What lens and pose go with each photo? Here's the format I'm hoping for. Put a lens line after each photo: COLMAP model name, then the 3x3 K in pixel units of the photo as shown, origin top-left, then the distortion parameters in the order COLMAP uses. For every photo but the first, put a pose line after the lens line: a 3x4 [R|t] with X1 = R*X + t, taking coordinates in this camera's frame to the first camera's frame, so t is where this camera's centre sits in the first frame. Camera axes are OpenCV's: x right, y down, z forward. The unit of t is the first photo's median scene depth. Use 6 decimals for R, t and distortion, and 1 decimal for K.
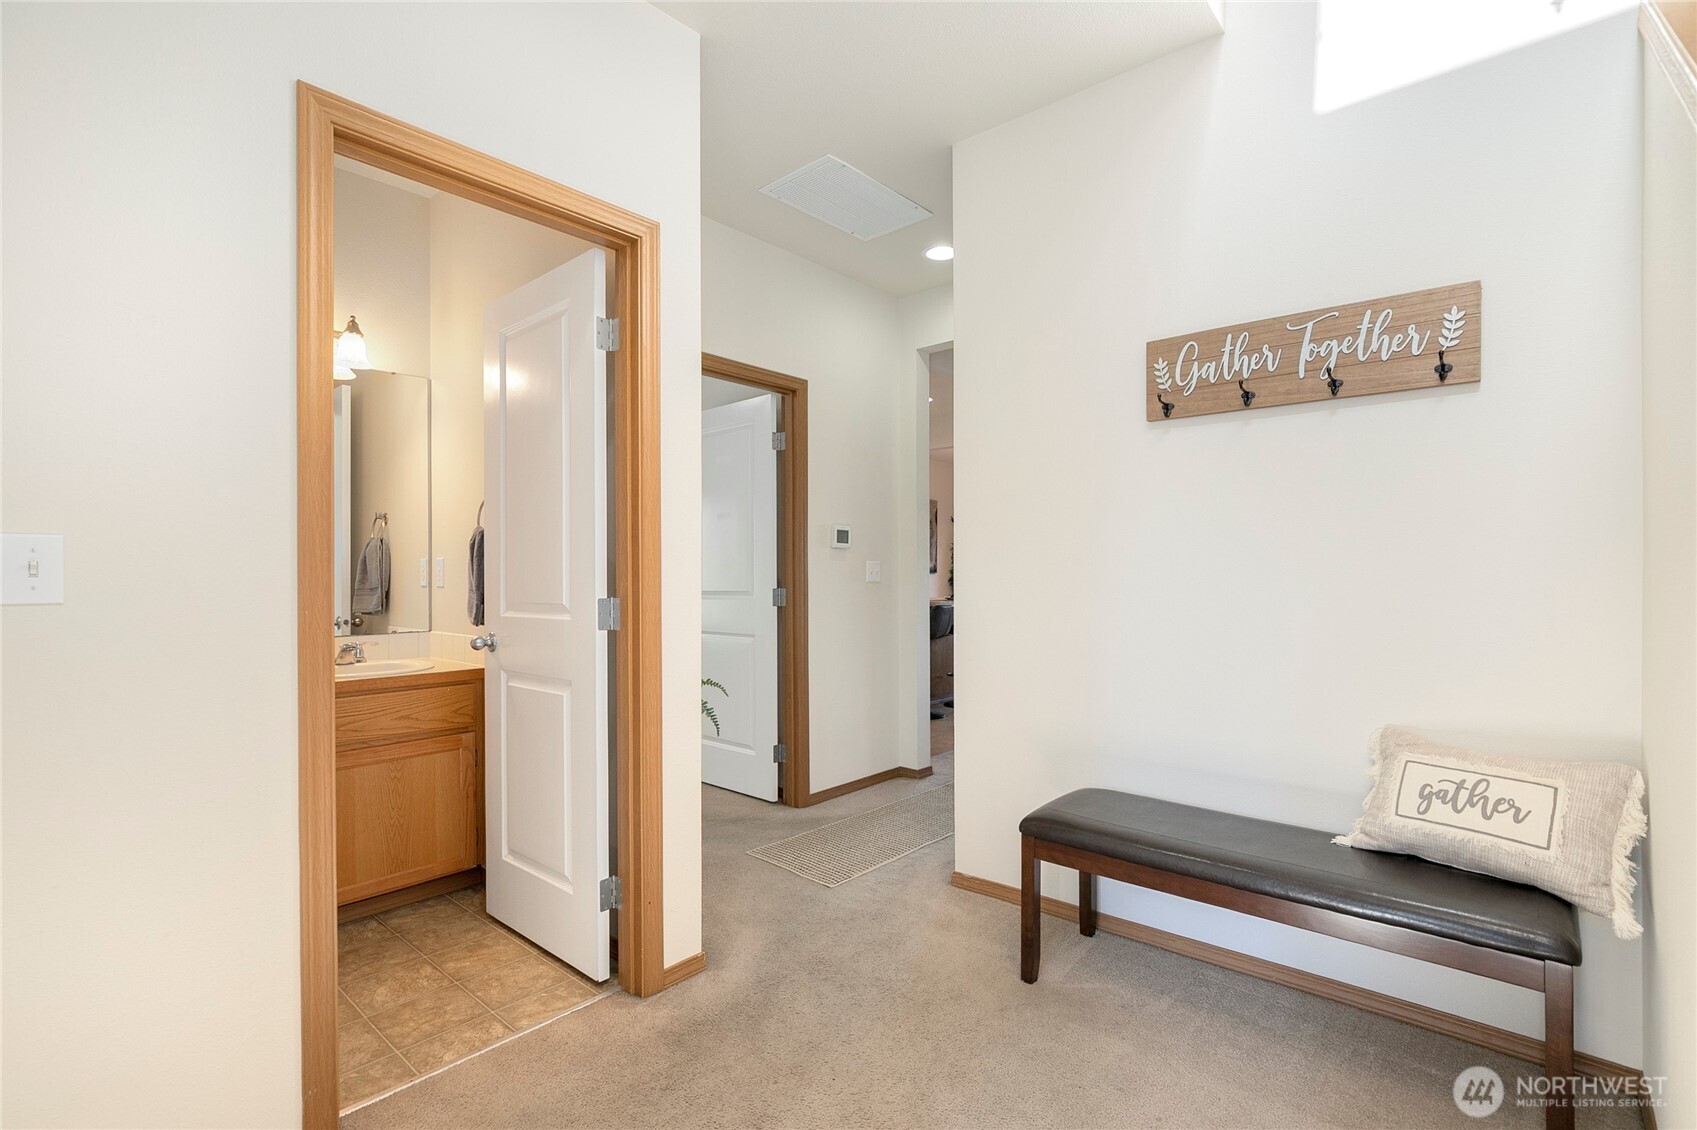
lens RADIAL K [[795.7, 0, 854.2], [0, 795.7, 570.5], [0, 0, 1]] dist [-0.010088, 0.008385]
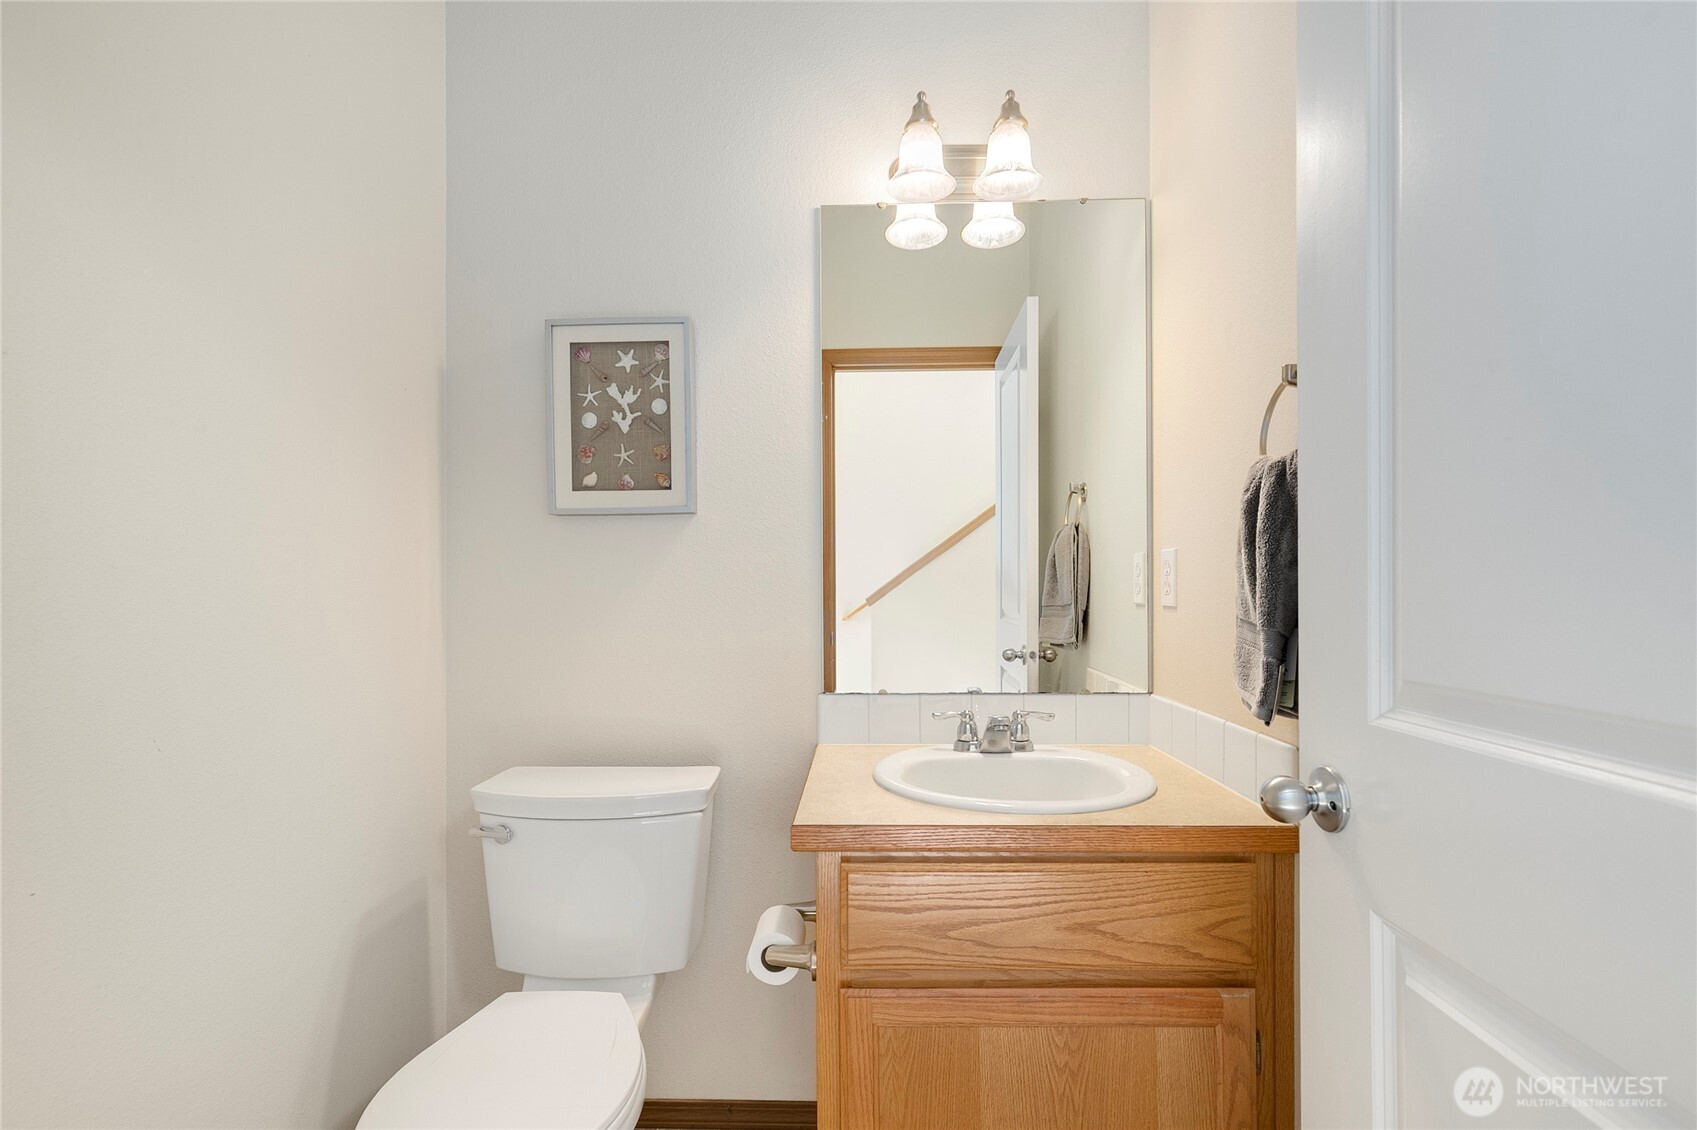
lens RADIAL K [[795.7, 0, 854.2], [0, 795.7, 570.5], [0, 0, 1]] dist [-0.010088, 0.008385]
pose [[0.654942, -0.007660, -0.755640, -0.549297], [-0.003912, 0.999901, -0.013526, 0.009767], [0.755669, 0.011815, 0.654847, 1.051057]]
